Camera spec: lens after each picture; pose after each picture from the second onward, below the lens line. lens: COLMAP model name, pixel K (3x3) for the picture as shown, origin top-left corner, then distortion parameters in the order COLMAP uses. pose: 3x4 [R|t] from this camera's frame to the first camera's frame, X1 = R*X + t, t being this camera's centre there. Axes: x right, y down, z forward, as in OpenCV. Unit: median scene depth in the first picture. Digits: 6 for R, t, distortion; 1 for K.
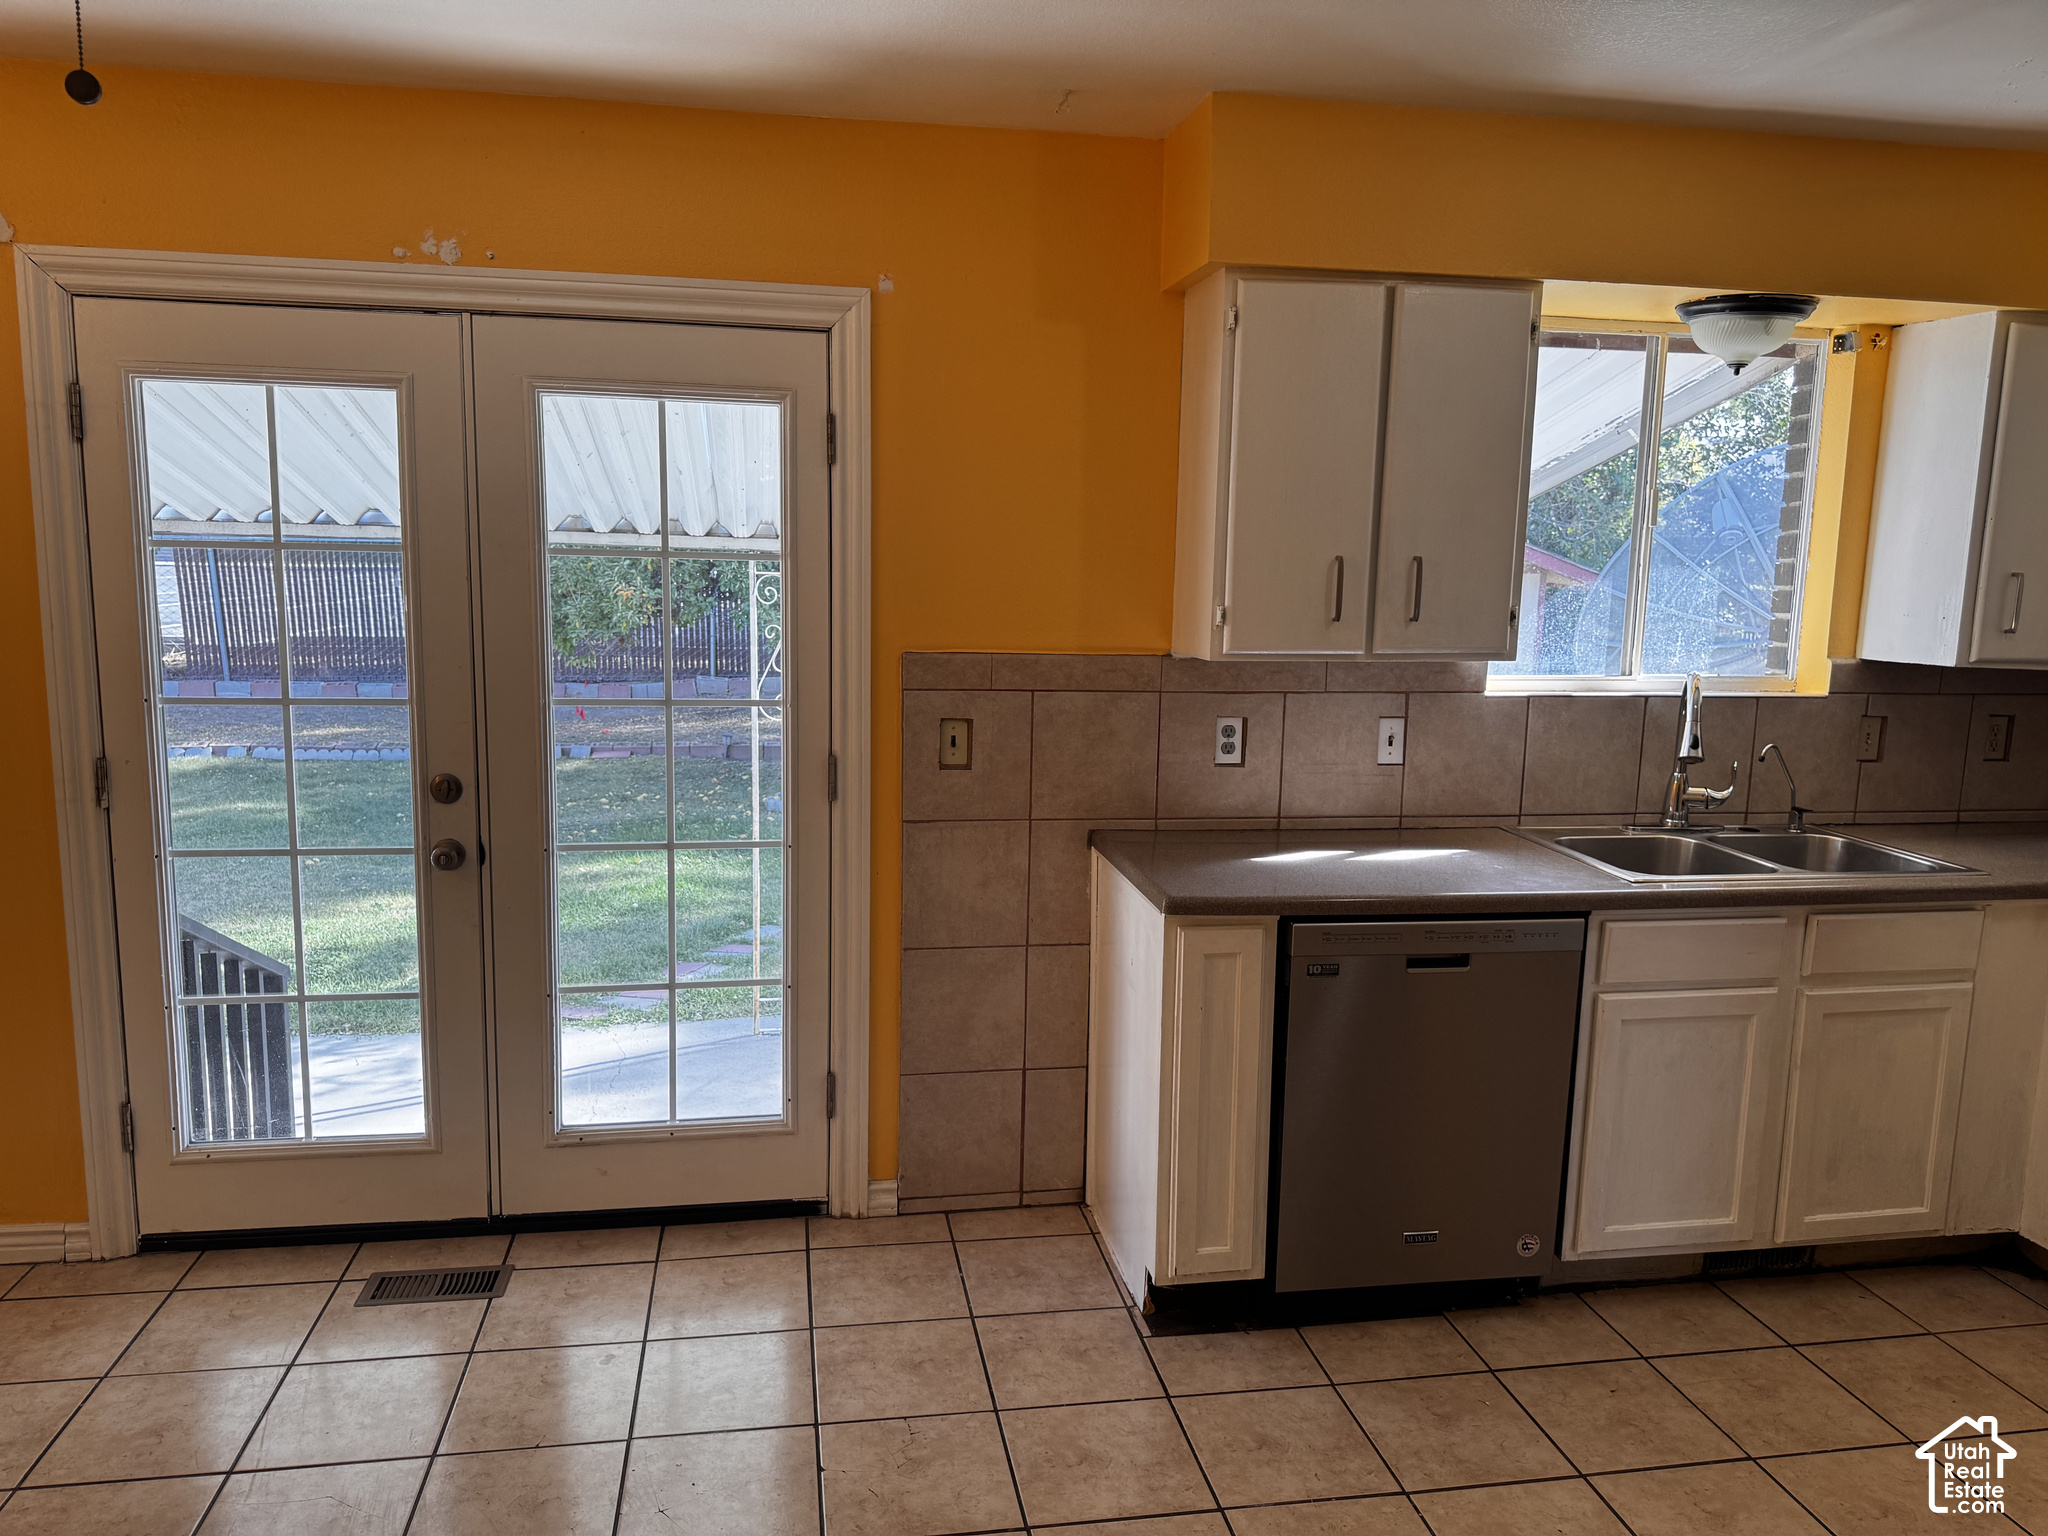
lens RADIAL K [[1438.7, 0, 1033.3], [0, 1438.7, 766.0], [0, 0, 1]] dist [0.011519, -0.022223]
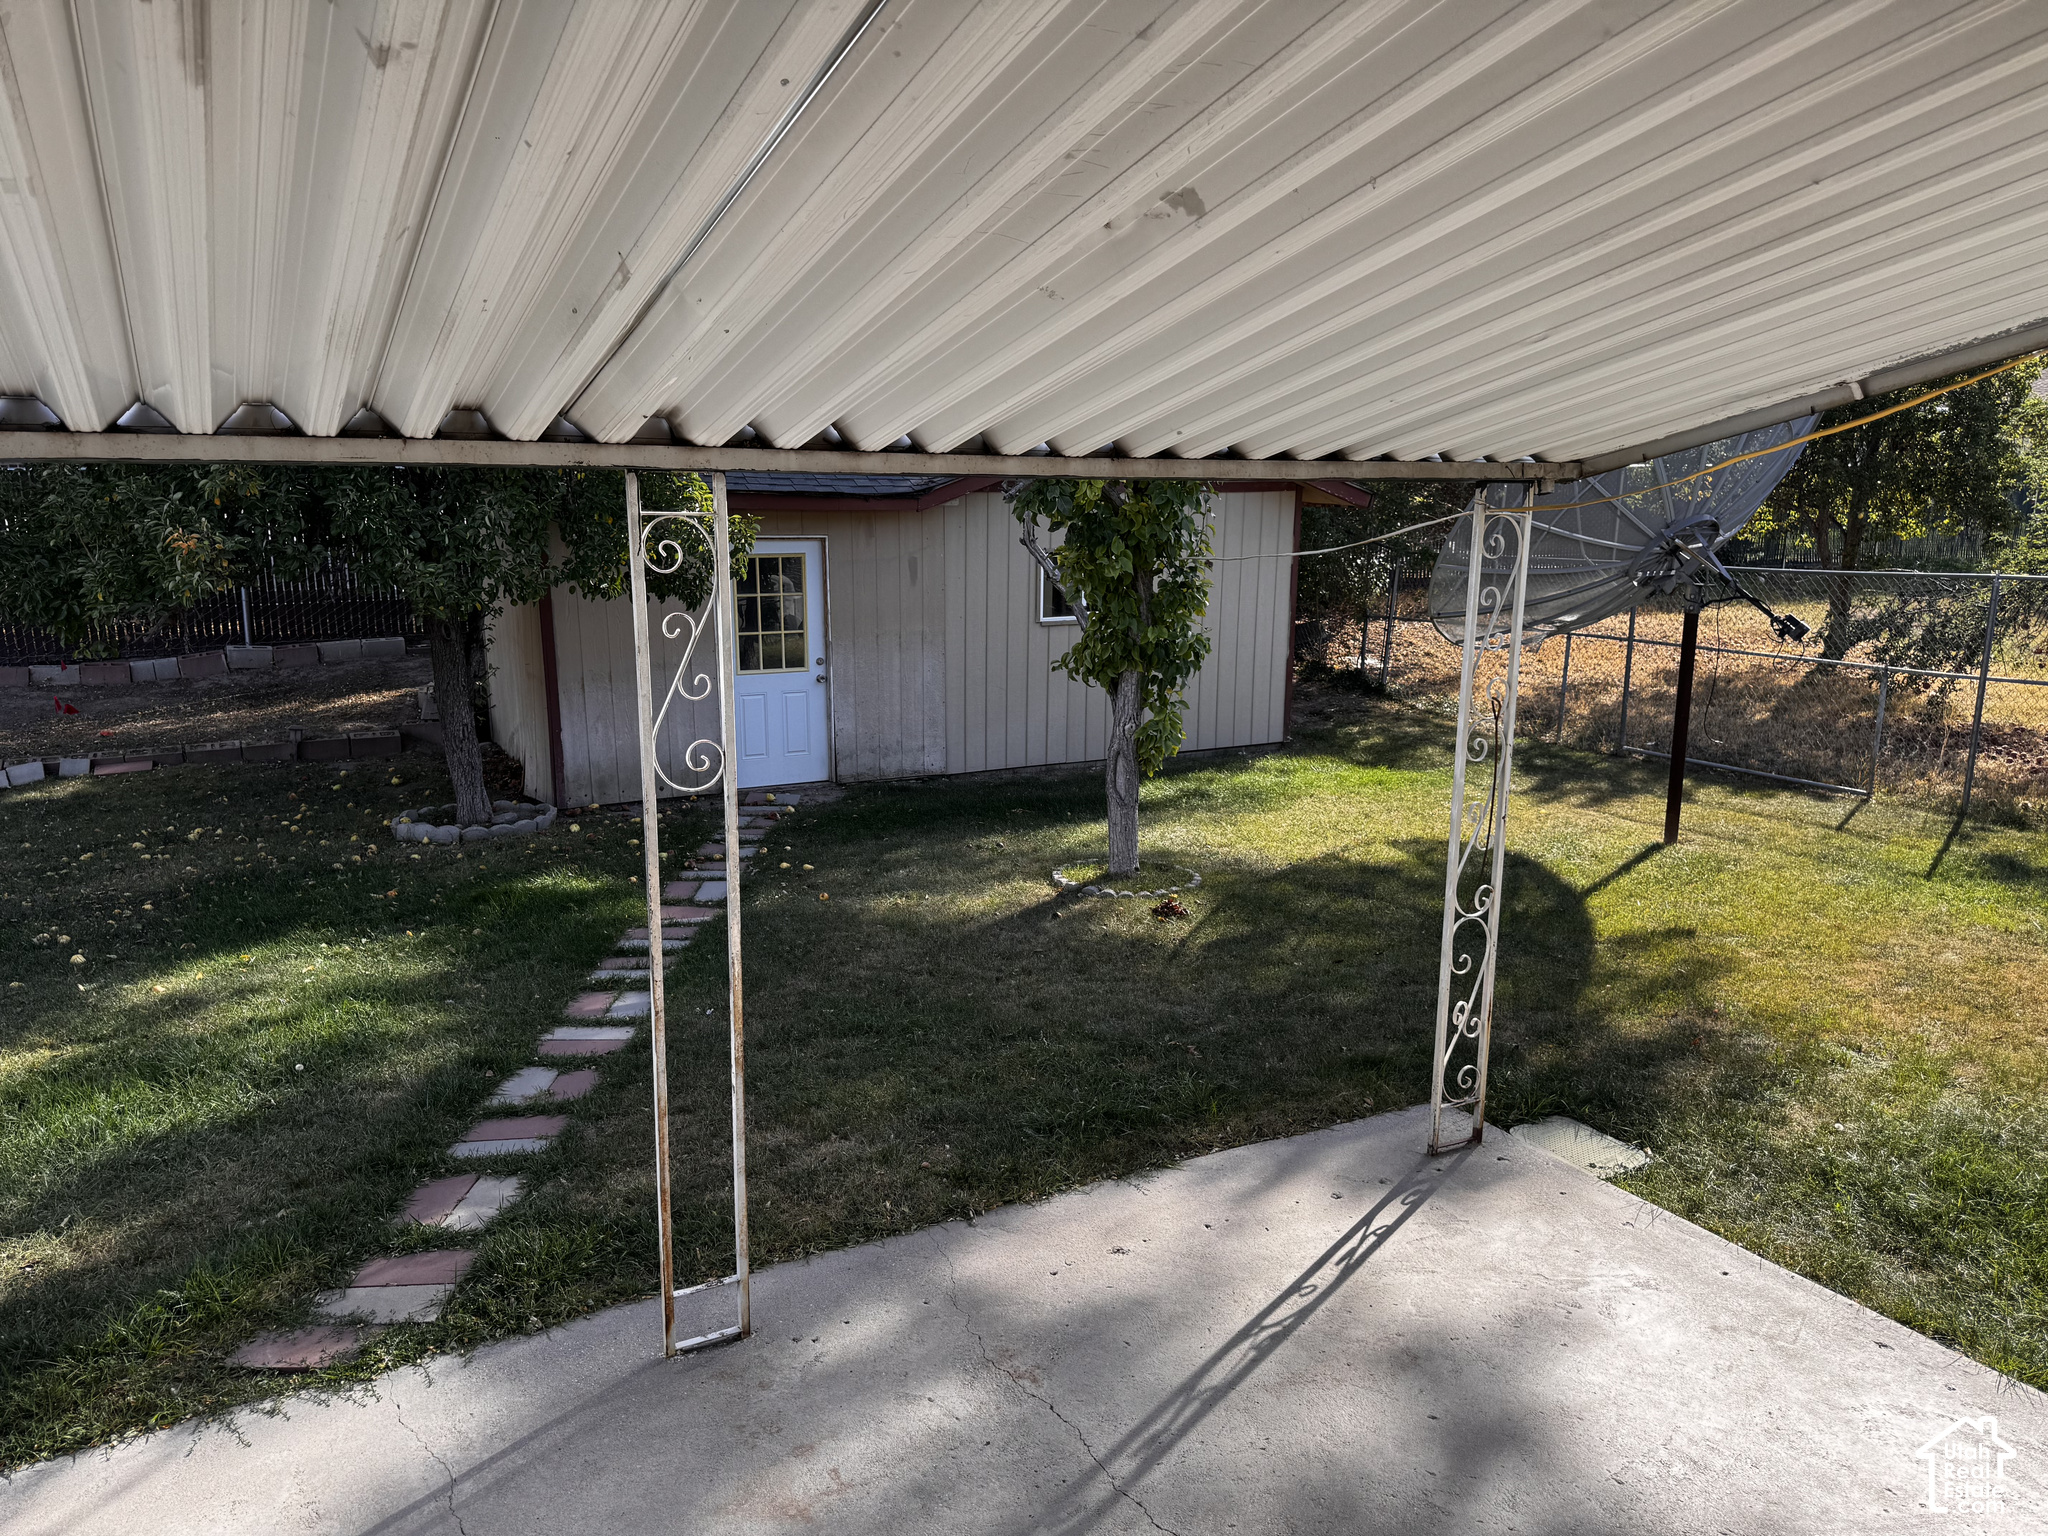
lens RADIAL K [[1438.7, 0, 1011.5], [0, 1438.7, 776.2], [0, 0, 1]] dist [0.011519, -0.022223]
pose [[0.949283, -0.079176, 0.304292, -0.224638], [0.060237, 0.995645, 0.071147, -0.067272], [-0.308600, -0.049209, 0.949918, 0.453736]]
